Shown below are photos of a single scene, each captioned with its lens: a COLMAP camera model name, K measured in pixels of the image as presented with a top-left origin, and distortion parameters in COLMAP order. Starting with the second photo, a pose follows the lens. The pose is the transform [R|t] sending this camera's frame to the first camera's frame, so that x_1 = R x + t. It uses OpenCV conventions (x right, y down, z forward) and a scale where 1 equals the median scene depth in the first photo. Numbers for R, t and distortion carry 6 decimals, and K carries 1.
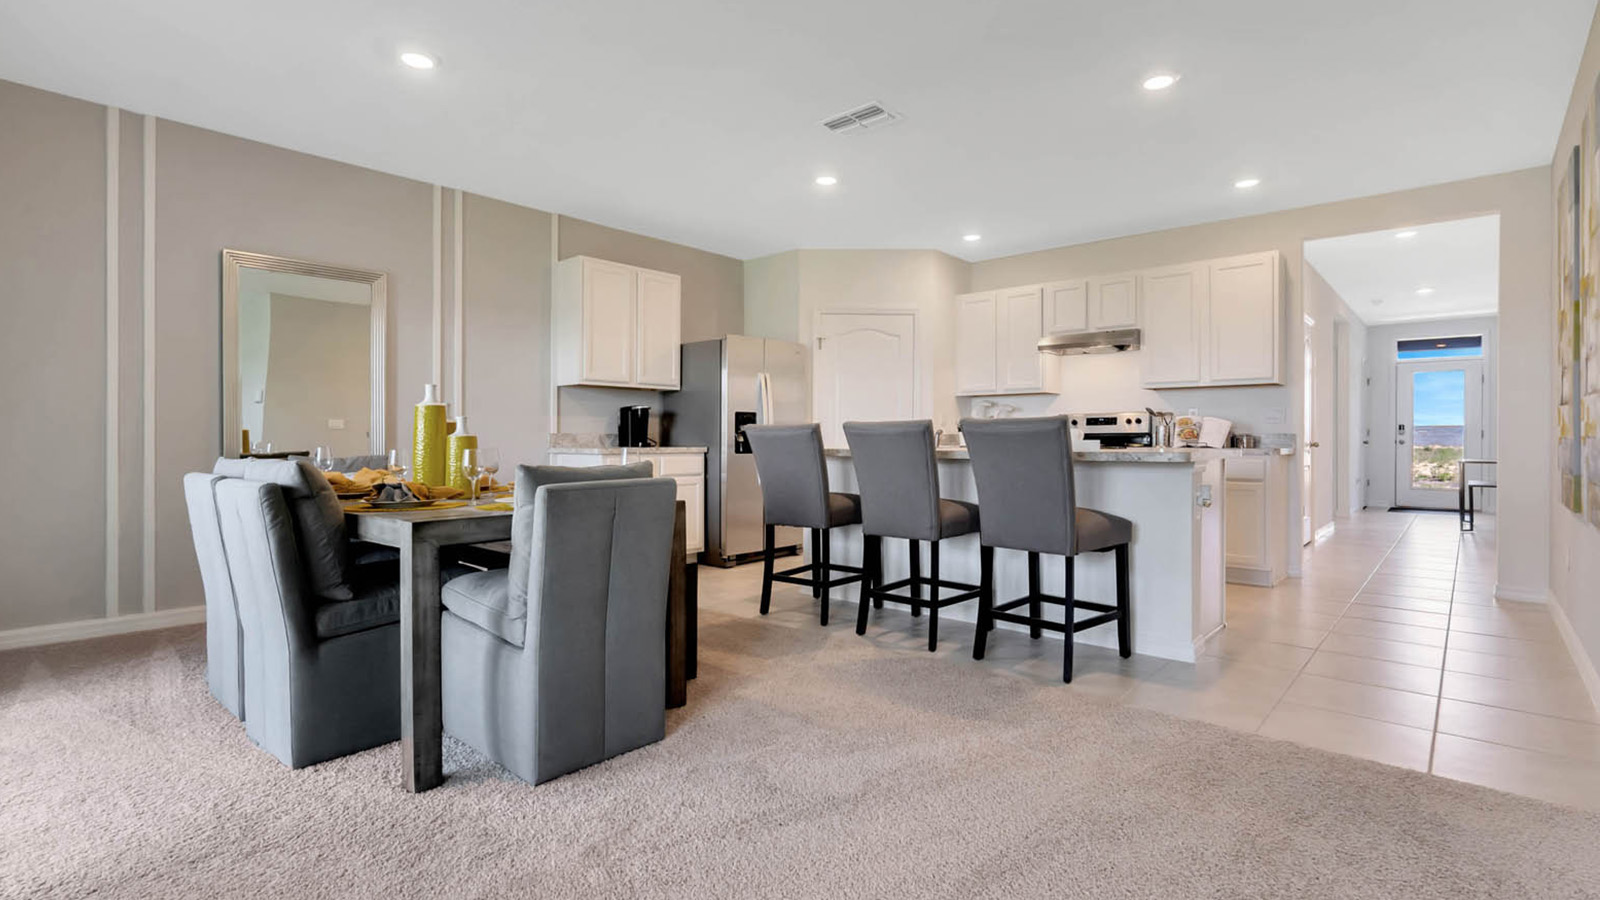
lens RADIAL K [[772.9, 0, 800.0], [0, 772.9, 450.0], [0, 0, 1]] dist [-0.000398, -0.000022]
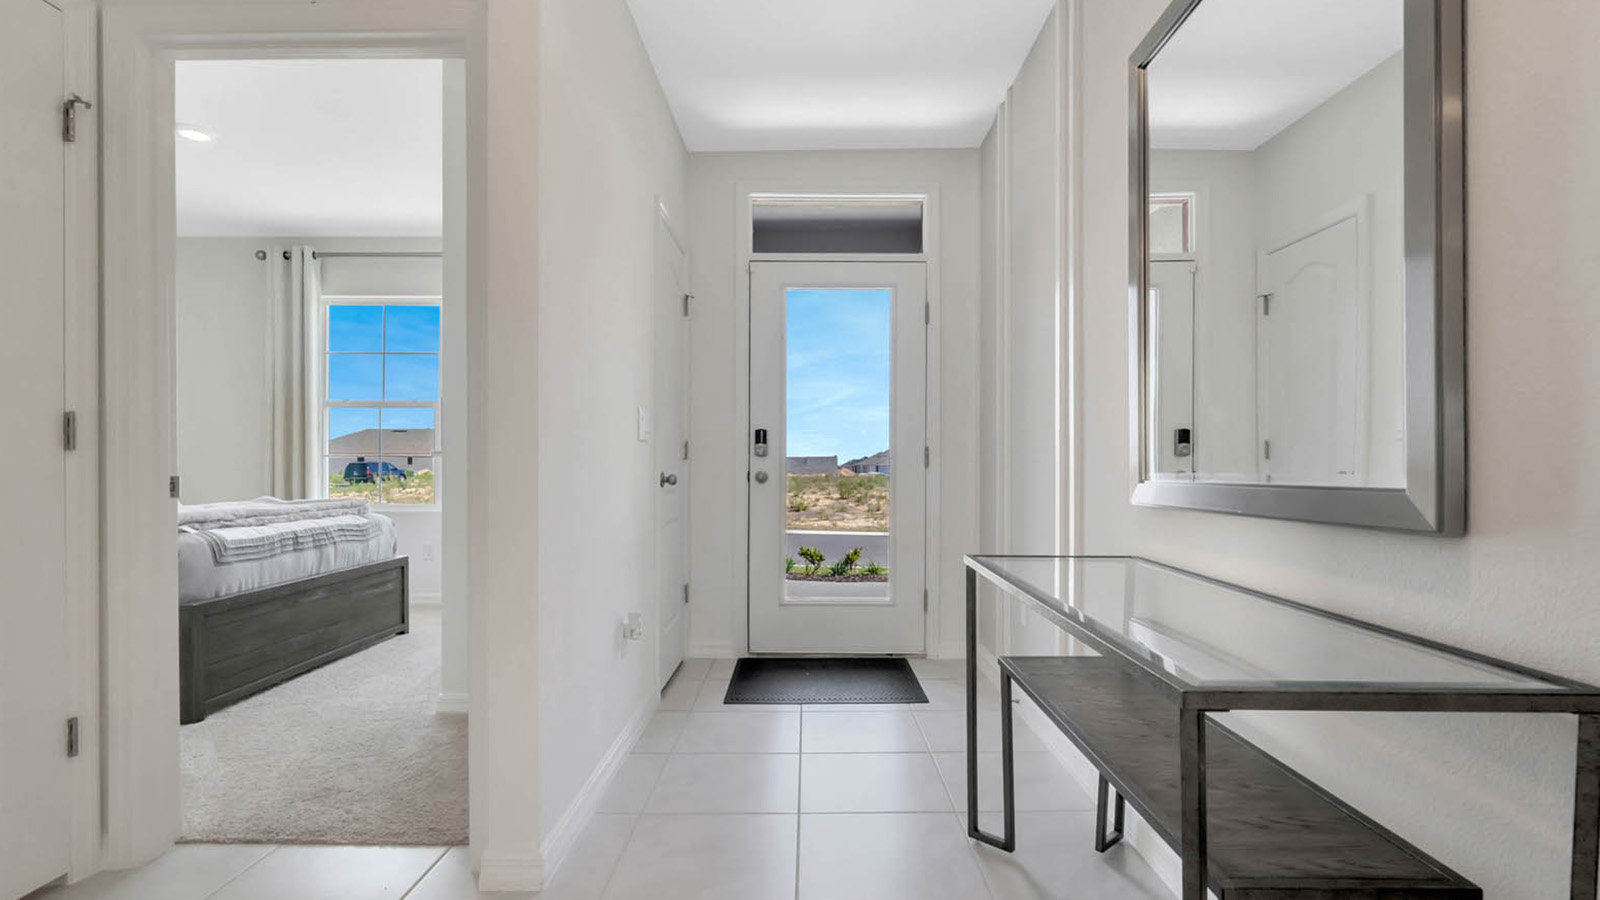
lens RADIAL K [[772.9, 0, 800.0], [0, 772.9, 450.0], [0, 0, 1]] dist [-0.000398, -0.000022]
pose [[0.761090, 0.014422, 0.648486, 0.550664], [0.009799, 0.999383, -0.033727, -0.010688], [-0.648573, 0.032024, 0.760479, 0.704324]]
